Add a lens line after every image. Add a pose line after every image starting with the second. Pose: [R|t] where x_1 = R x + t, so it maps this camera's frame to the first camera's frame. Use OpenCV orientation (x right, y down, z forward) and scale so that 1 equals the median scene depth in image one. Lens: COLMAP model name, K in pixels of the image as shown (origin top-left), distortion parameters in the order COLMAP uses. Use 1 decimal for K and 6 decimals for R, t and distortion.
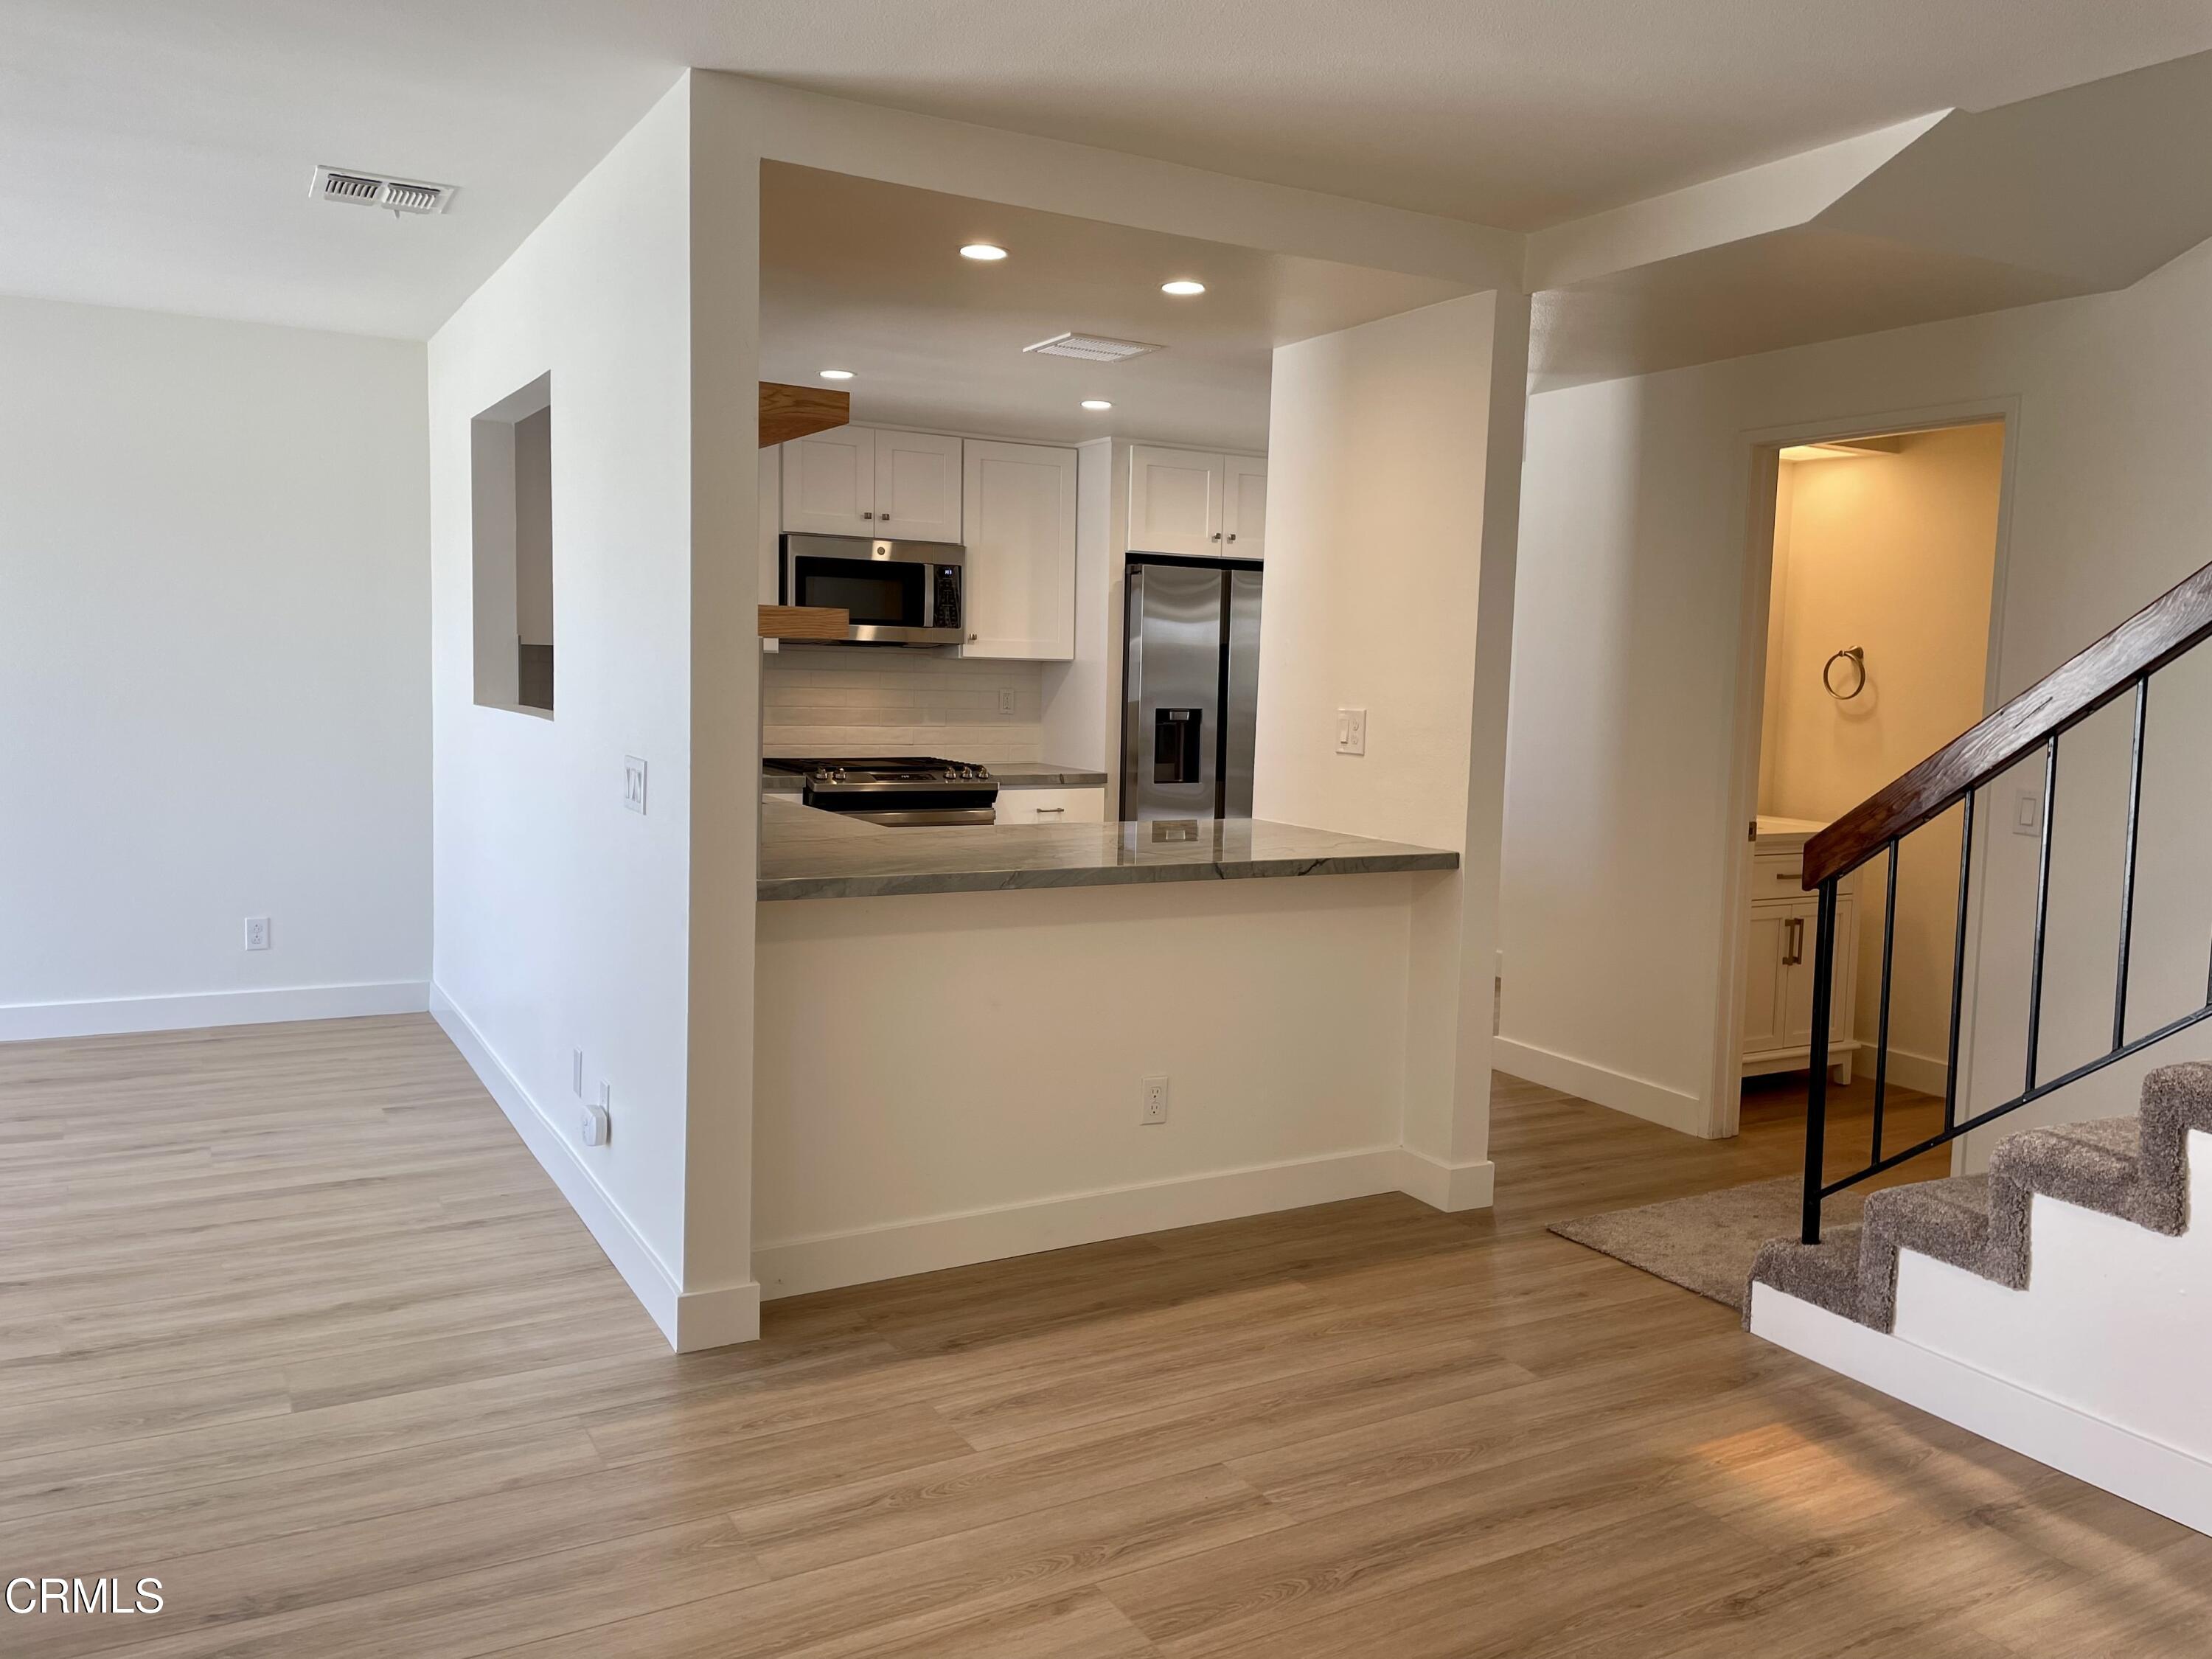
lens RADIAL K [[1670.9, 0, 1116.0], [0, 1670.9, 809.4], [0, 0, 1]] dist [0.078537, -0.098644]
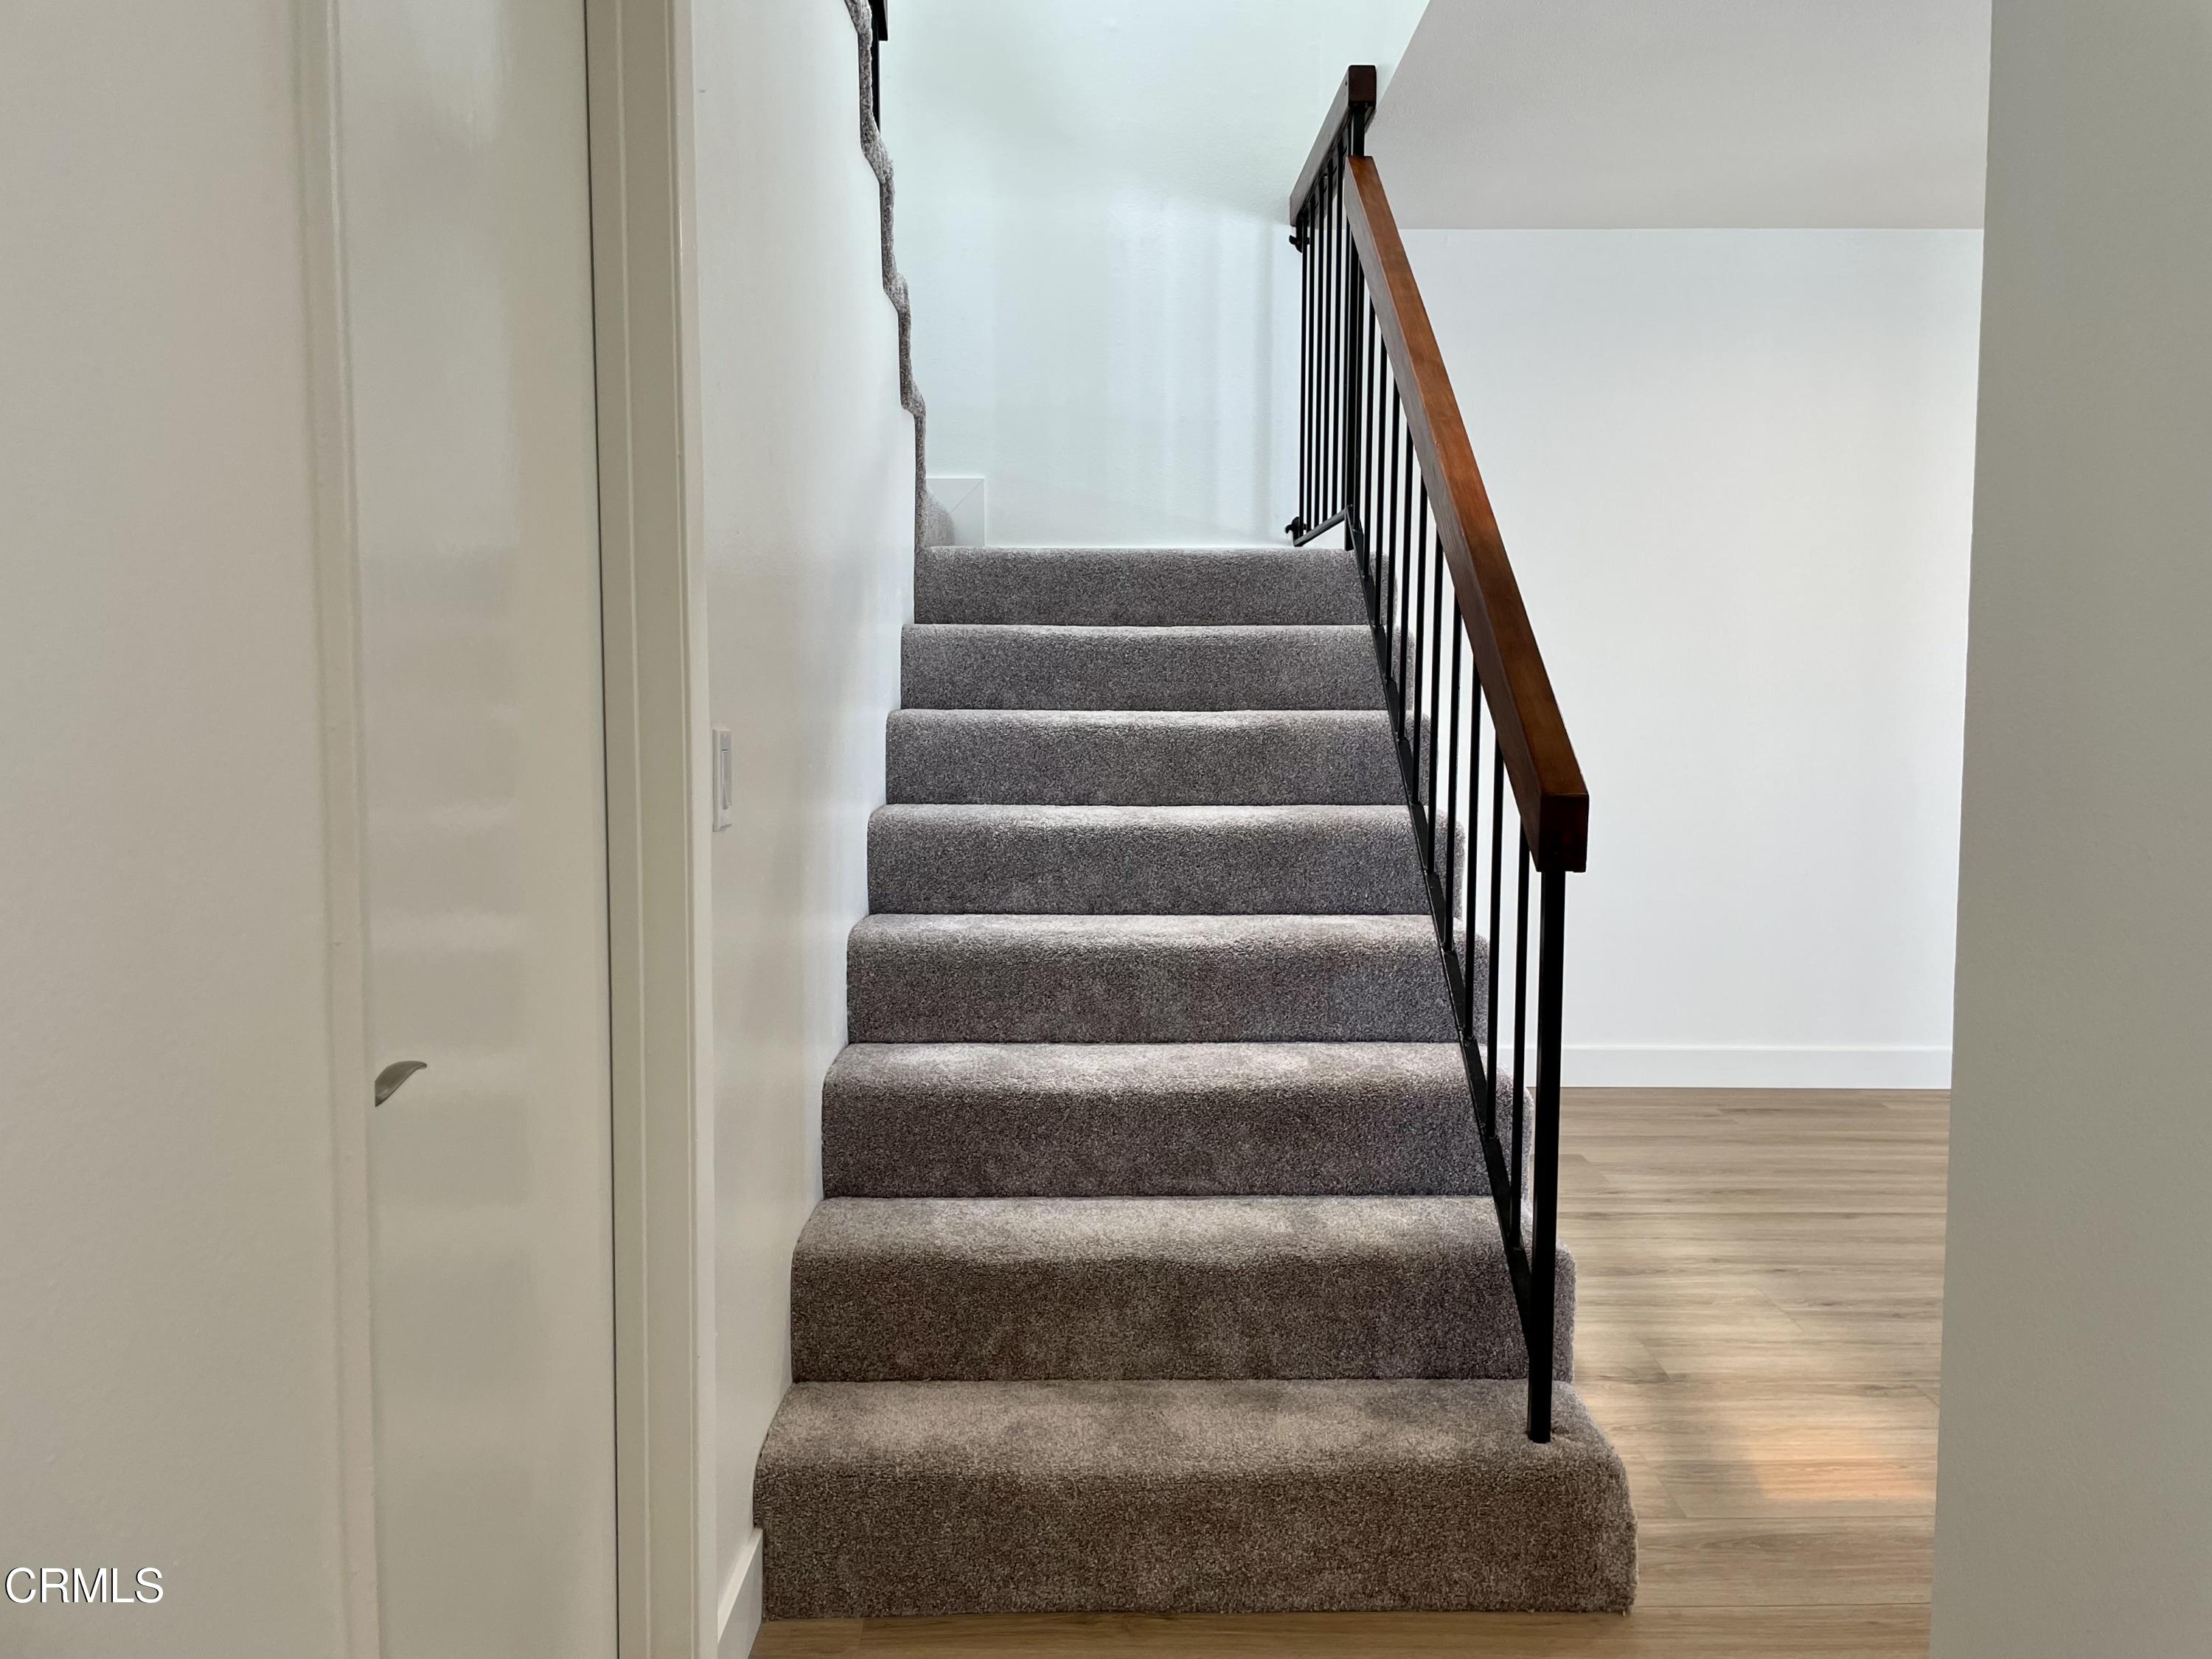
lens RADIAL K [[1670.9, 0, 1104.4], [0, 1670.9, 828.1], [0, 0, 1]] dist [0.078537, -0.098644]
pose [[-0.875770, -0.079966, 0.476059, 0.300876], [0.006968, 0.983987, 0.178104, -0.085800], [-0.482678, 0.159295, -0.861189, 1.745380]]
